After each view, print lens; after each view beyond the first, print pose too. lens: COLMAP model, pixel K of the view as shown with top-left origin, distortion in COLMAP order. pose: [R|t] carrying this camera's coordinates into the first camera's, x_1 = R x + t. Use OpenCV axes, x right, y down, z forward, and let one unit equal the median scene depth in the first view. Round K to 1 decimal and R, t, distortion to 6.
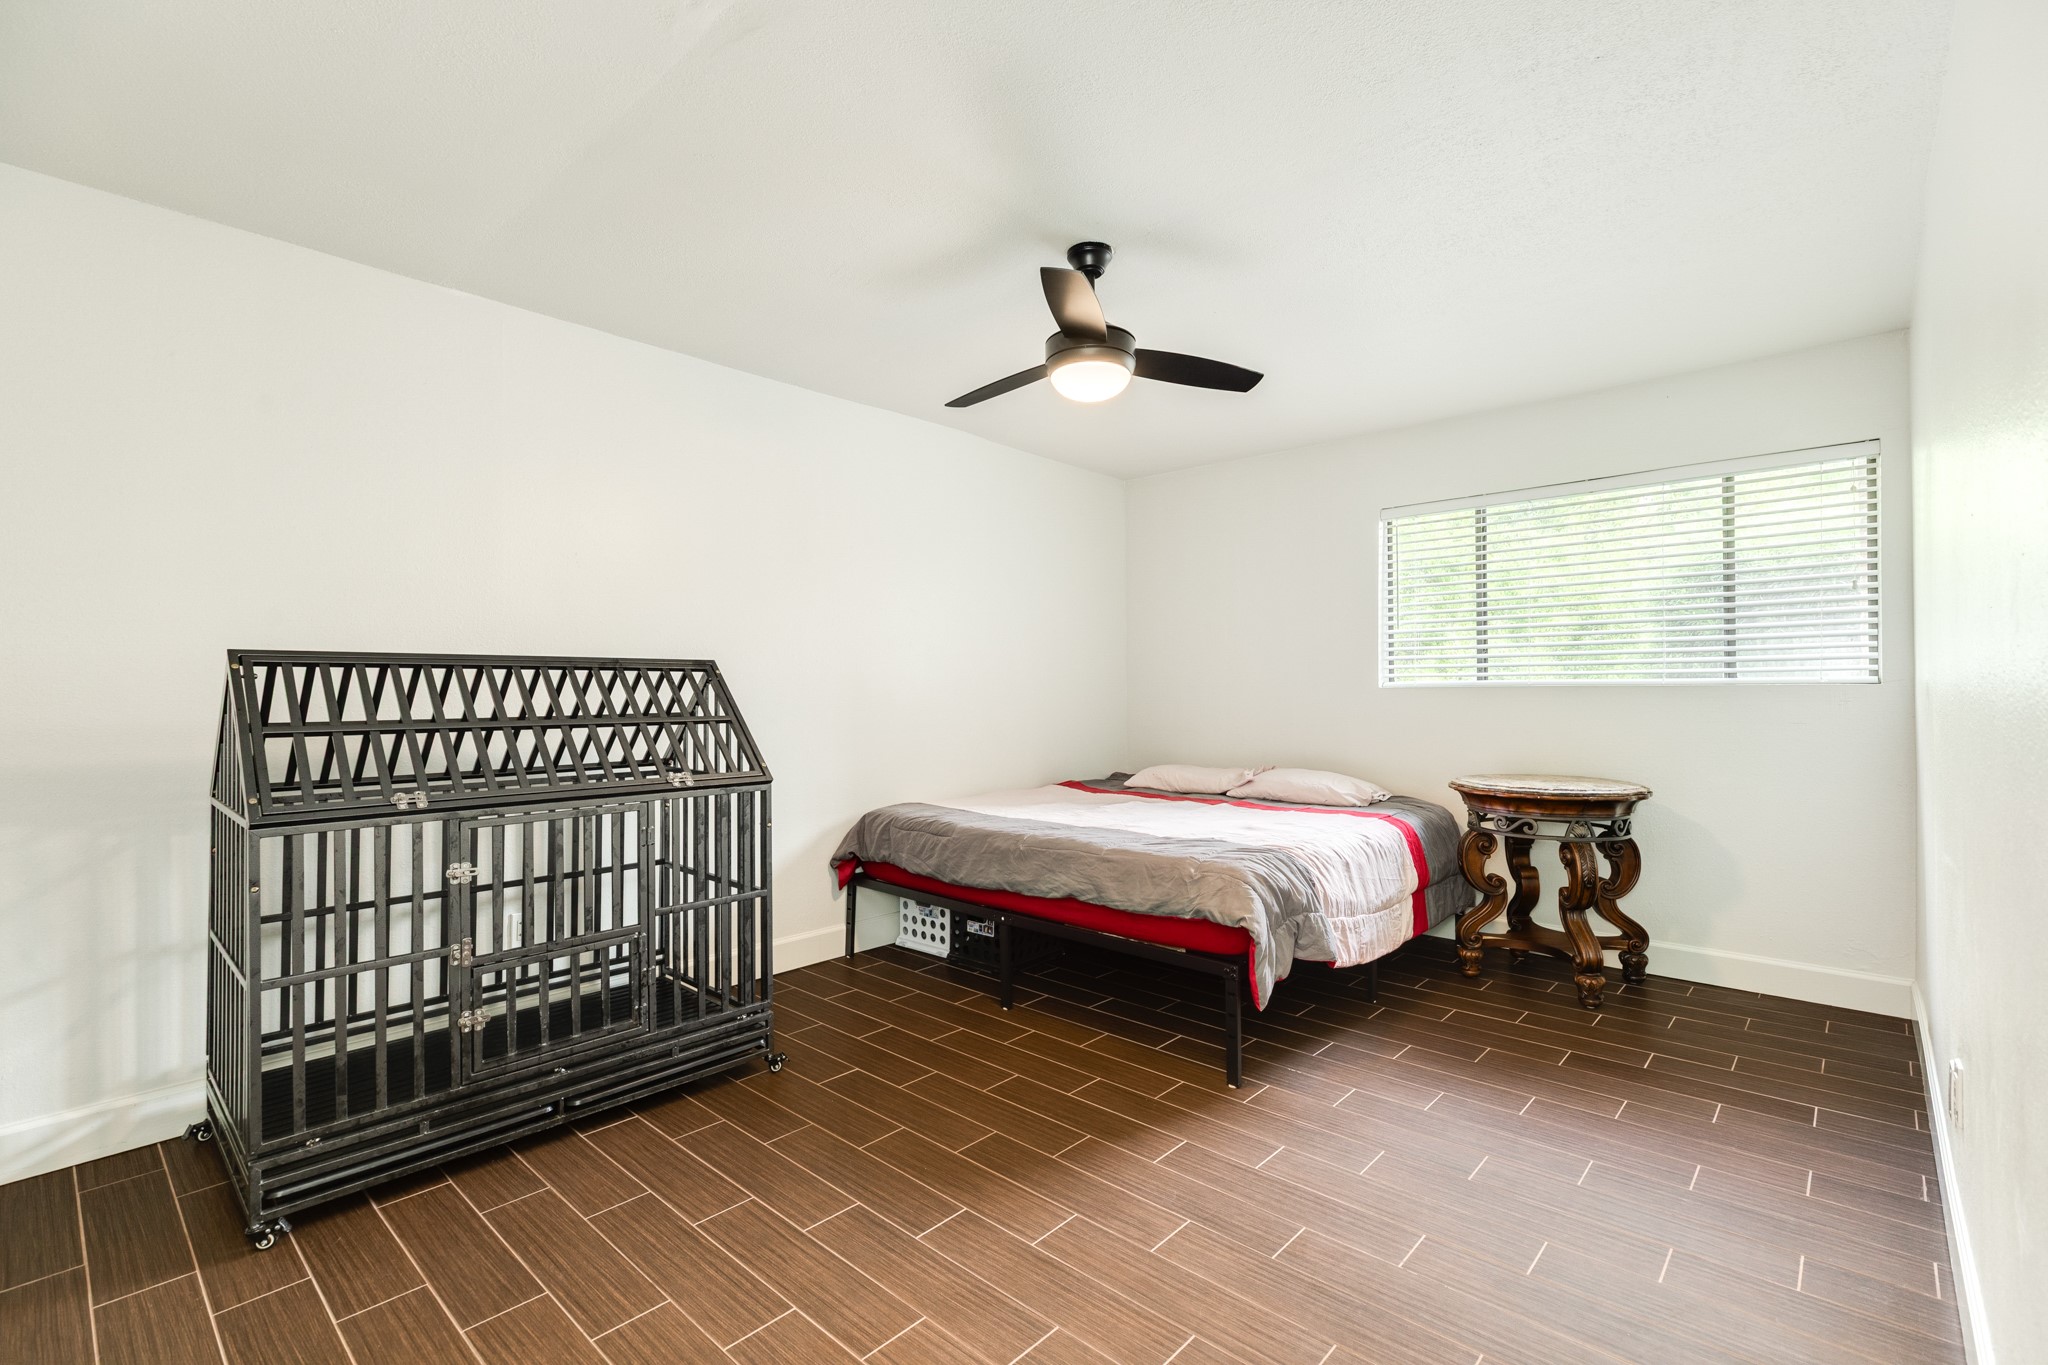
lens RADIAL K [[910.4, 0, 1023.0], [0, 910.4, 679.8], [0, 0, 1]] dist [0.003935, -0.000188]
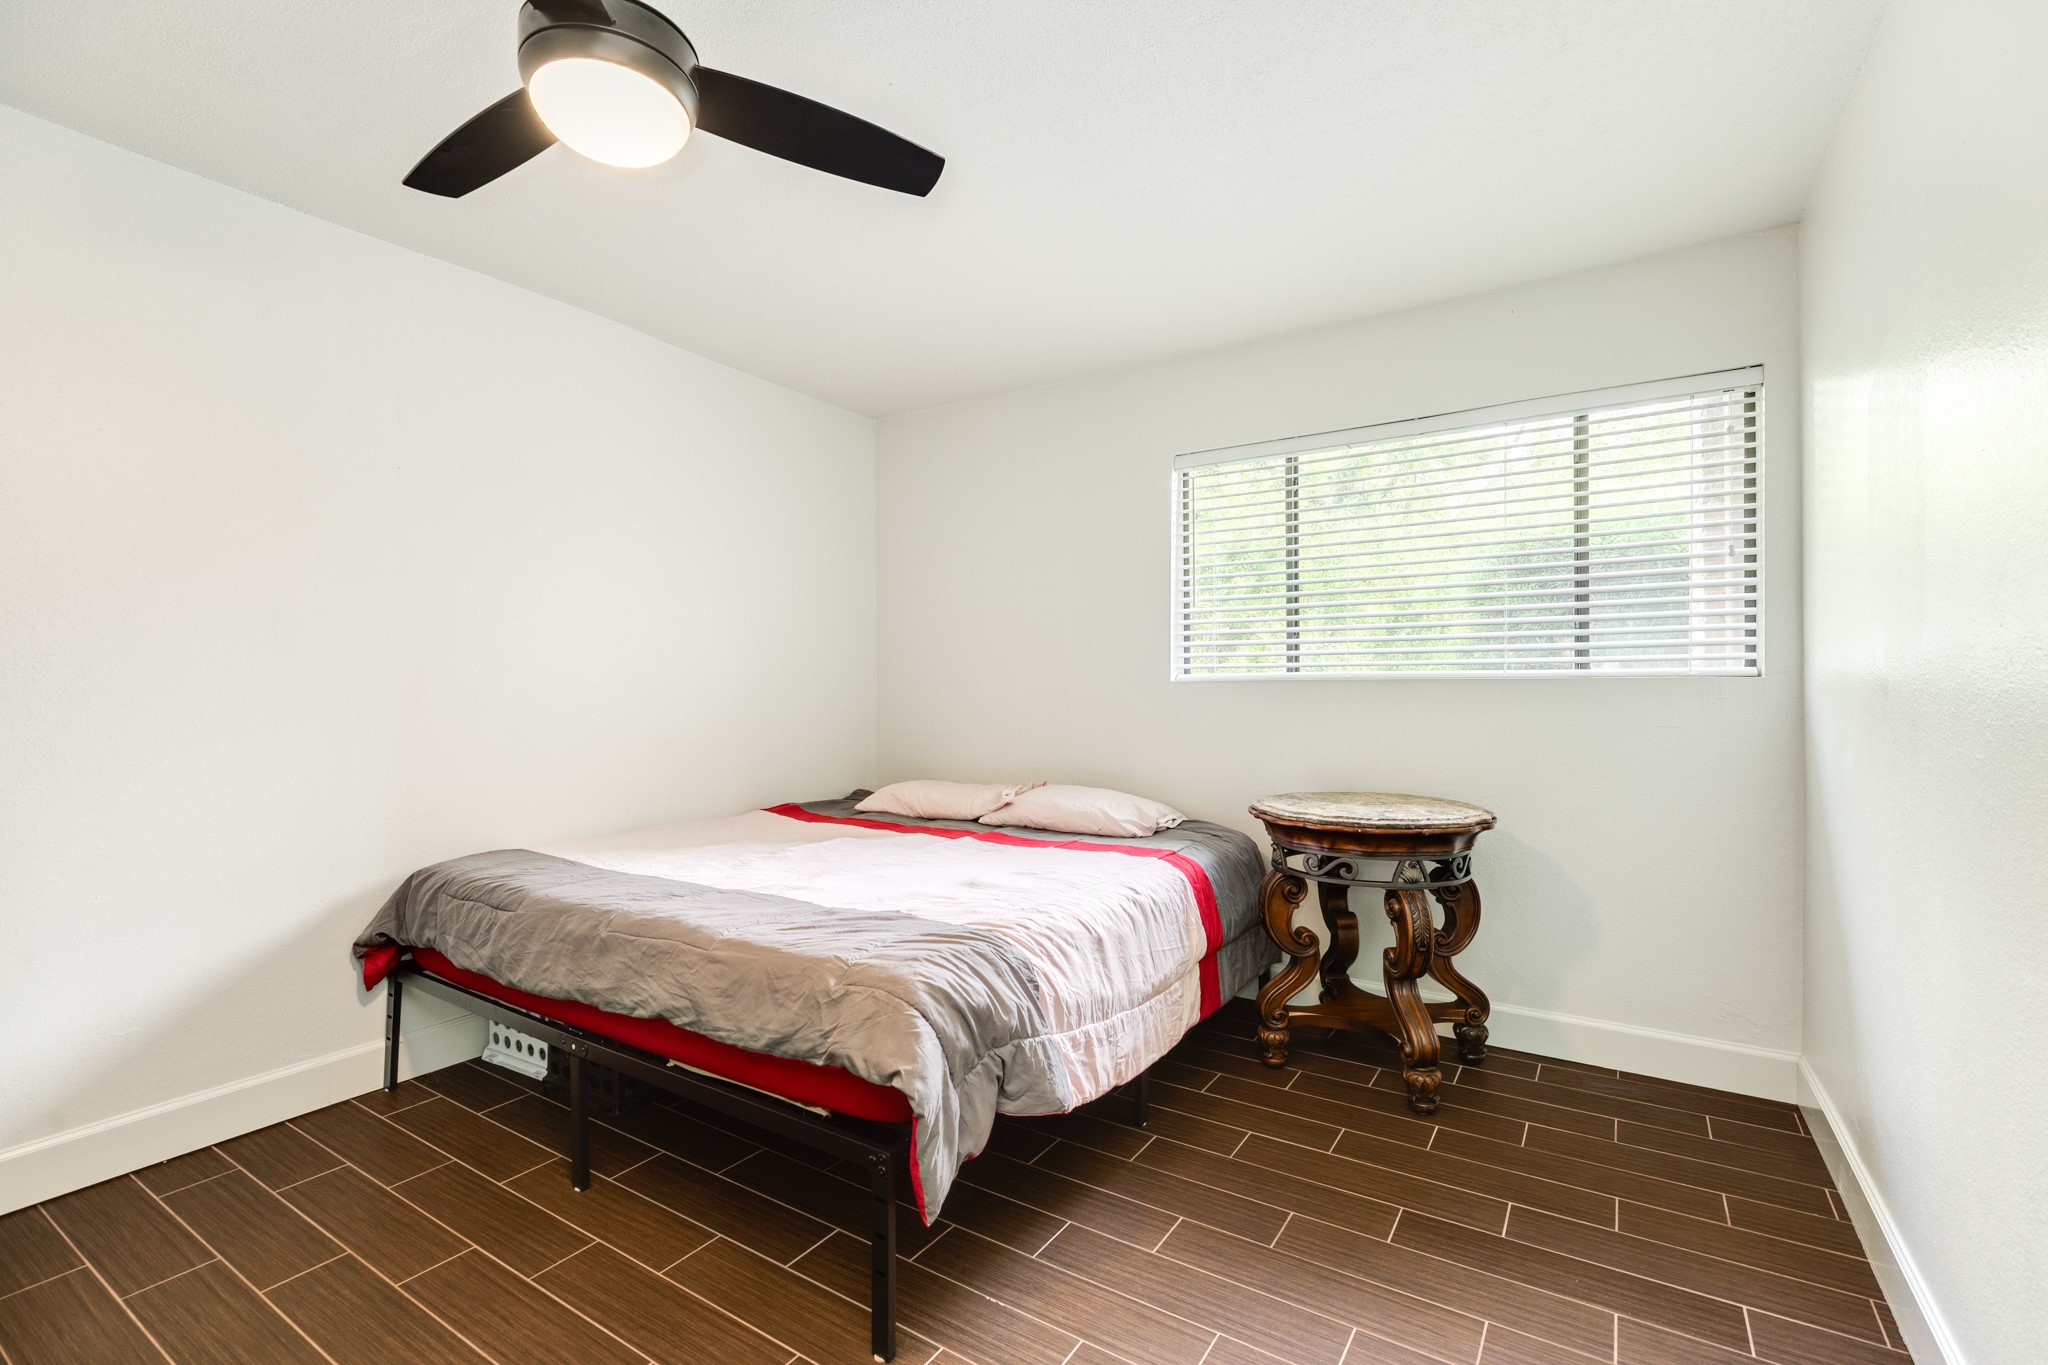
lens RADIAL K [[910.4, 0, 1027.2], [0, 910.4, 679.7], [0, 0, 1]] dist [0.003935, -0.000188]
pose [[0.985424, 0.001515, 0.170109, 0.171190], [-0.002489, 0.999982, 0.005510, 0.004092], [-0.170097, -0.005853, 0.985410, 0.312454]]
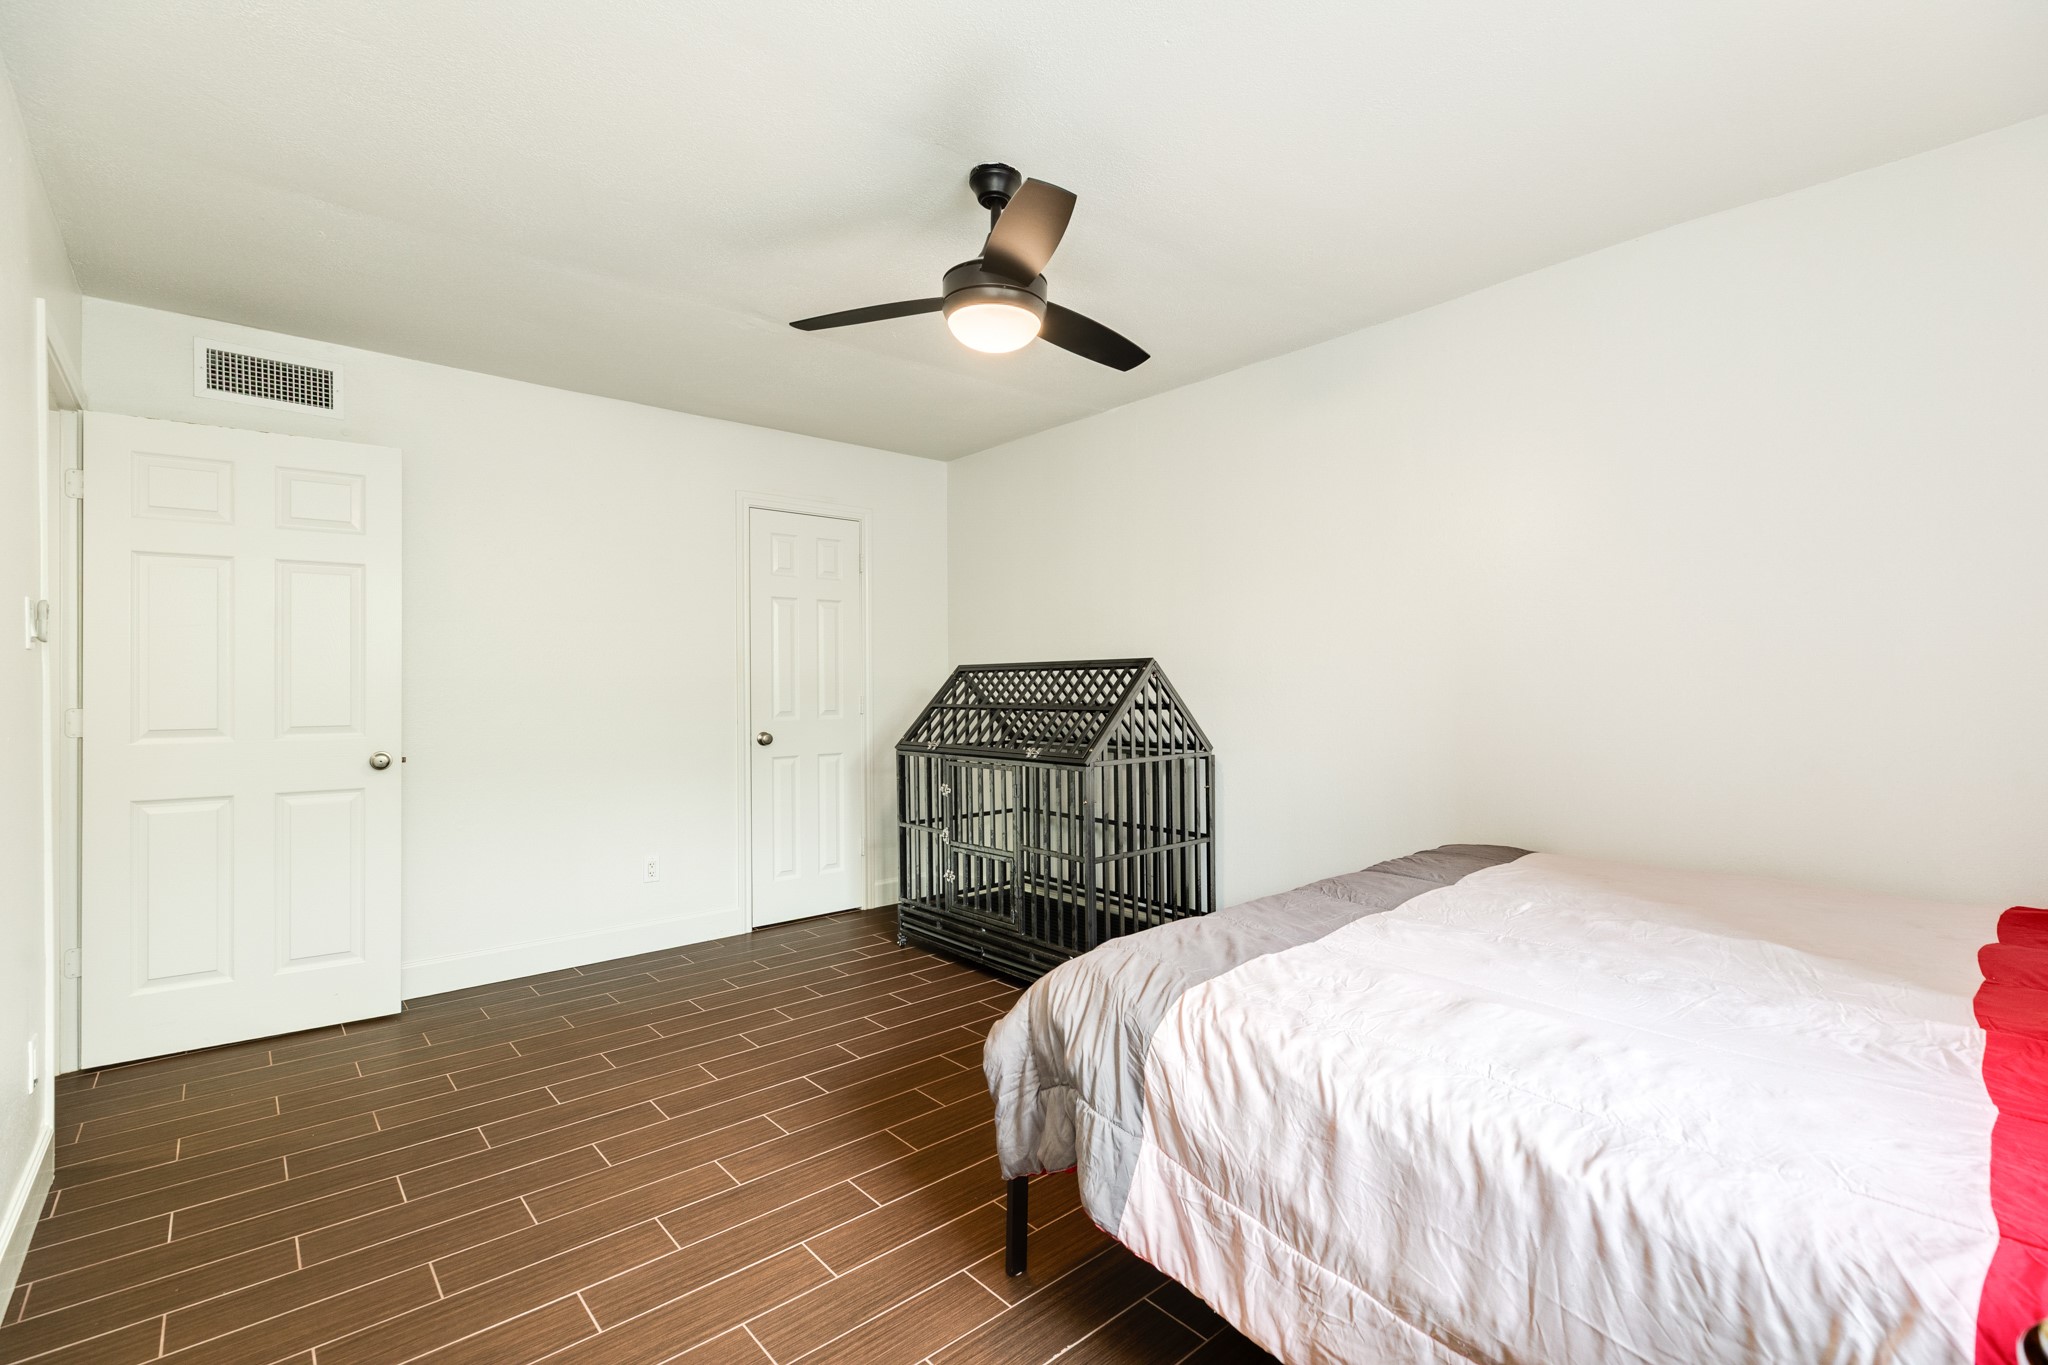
lens RADIAL K [[910.4, 0, 1025.7], [0, 910.4, 685.4], [0, 0, 1]] dist [0.003935, -0.000188]
pose [[-0.101279, 0.001081, -0.994858, 0.695125], [0.018772, 0.999823, -0.000825, 0.009186], [0.994681, -0.018759, -0.101281, 0.834308]]
